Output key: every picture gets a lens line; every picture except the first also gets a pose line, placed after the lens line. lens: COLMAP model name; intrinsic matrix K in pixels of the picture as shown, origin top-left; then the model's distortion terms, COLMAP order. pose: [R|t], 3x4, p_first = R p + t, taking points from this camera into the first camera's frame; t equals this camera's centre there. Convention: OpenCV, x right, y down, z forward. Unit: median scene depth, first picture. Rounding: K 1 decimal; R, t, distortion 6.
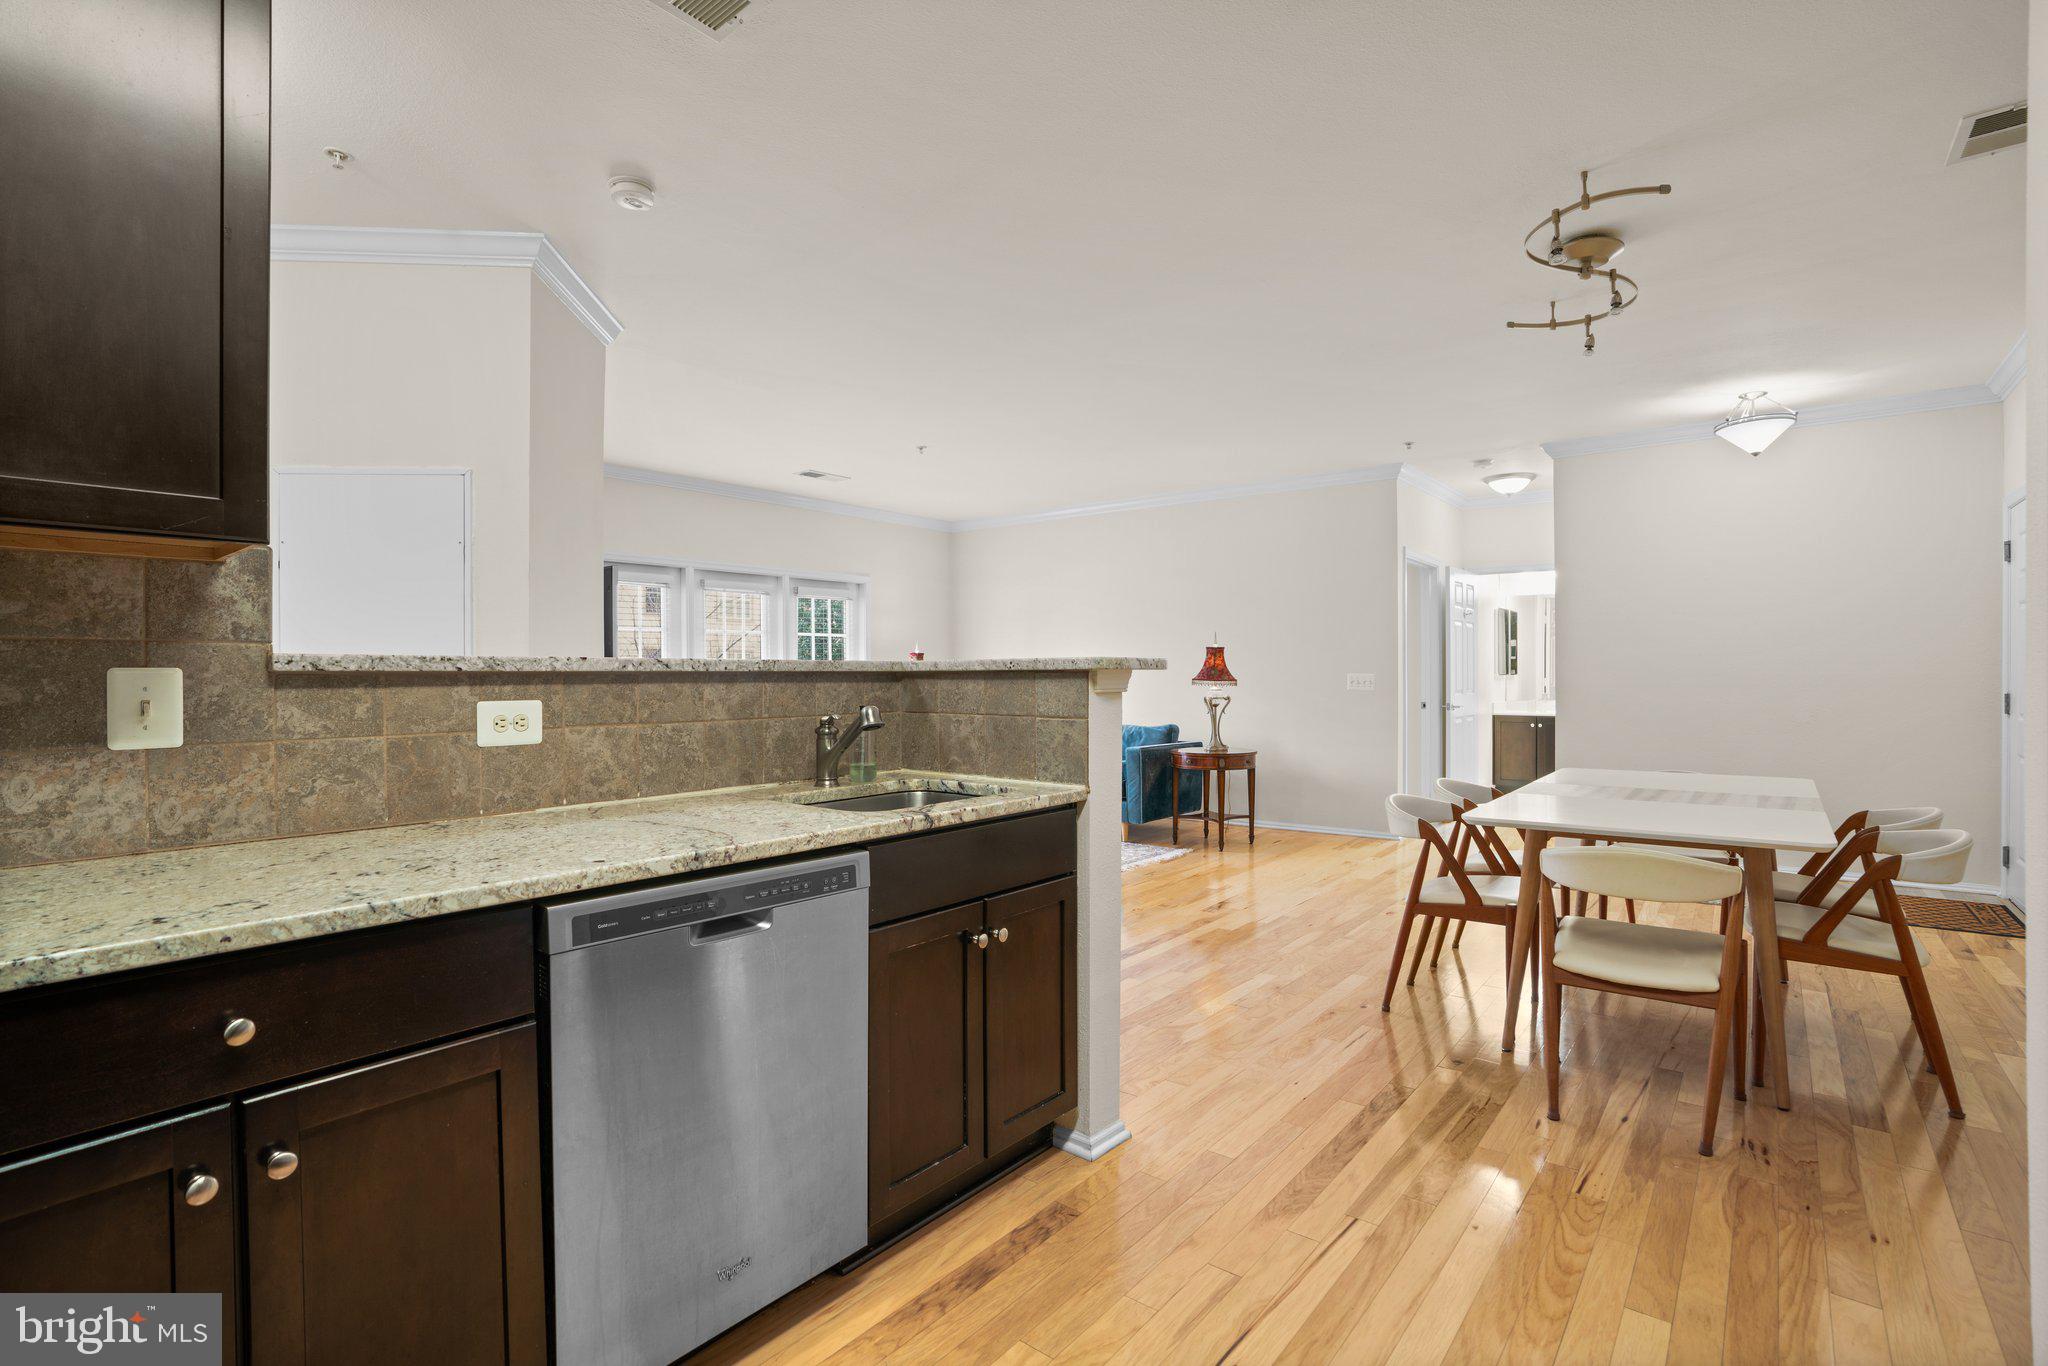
lens RADIAL K [[971.9, 0, 1023.4], [0, 971.9, 678.1], [0, 0, 1]] dist [-0.050064, 0.004982]
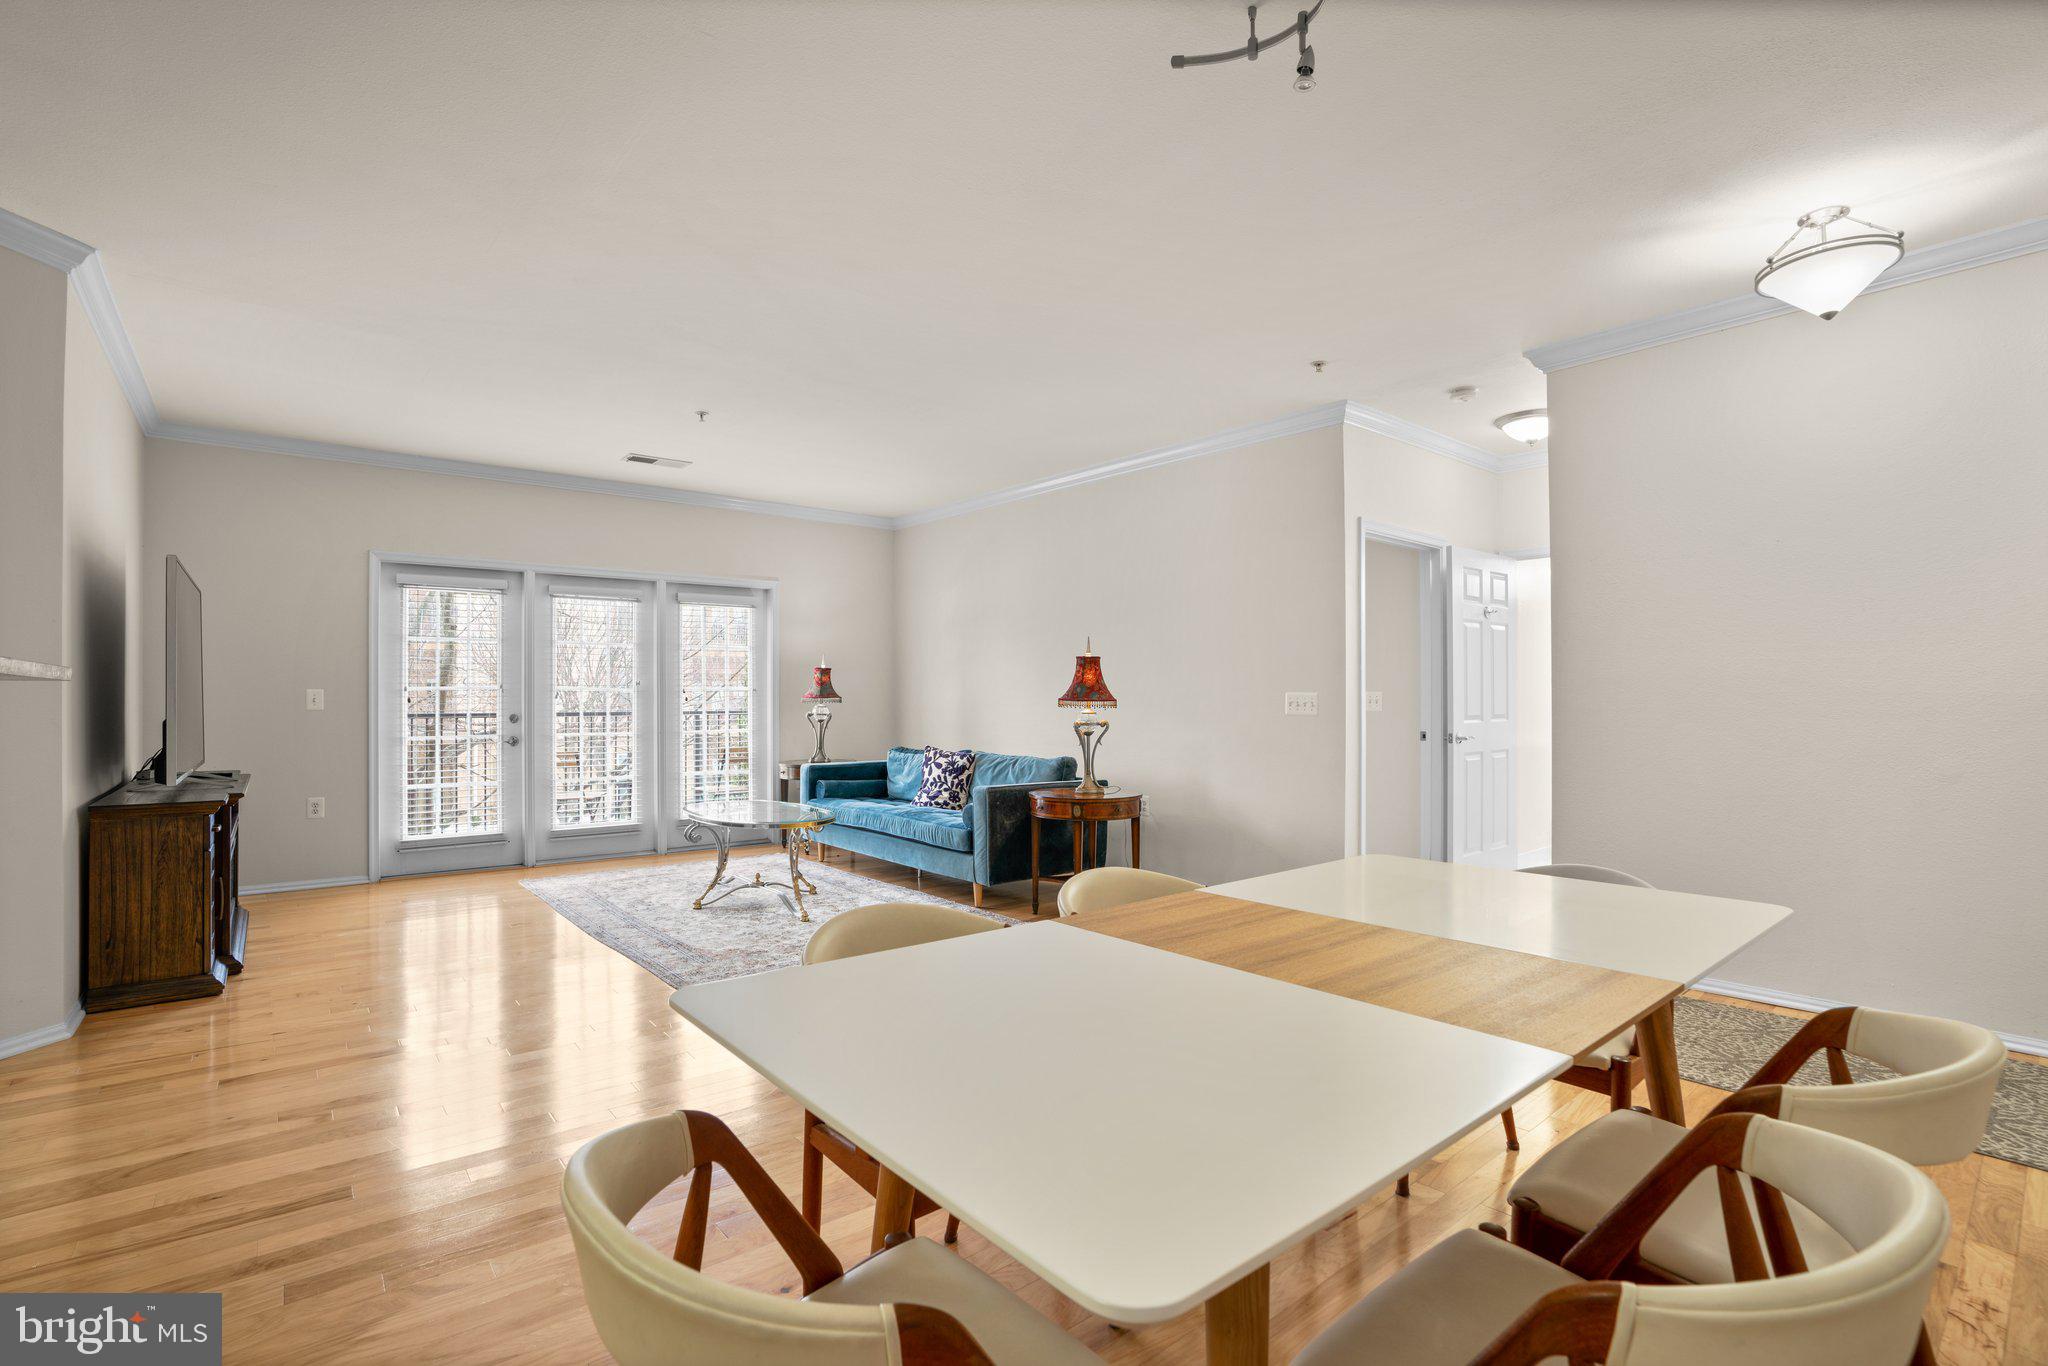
lens RADIAL K [[971.9, 0, 1009.8], [0, 971.9, 683.7], [0, 0, 1]] dist [-0.050064, 0.004982]
pose [[0.978163, 0.000519, -0.207838, 0.295563], [-0.004444, 0.999821, -0.018417, 0.003571], [0.207791, 0.018938, 0.977990, 0.244466]]
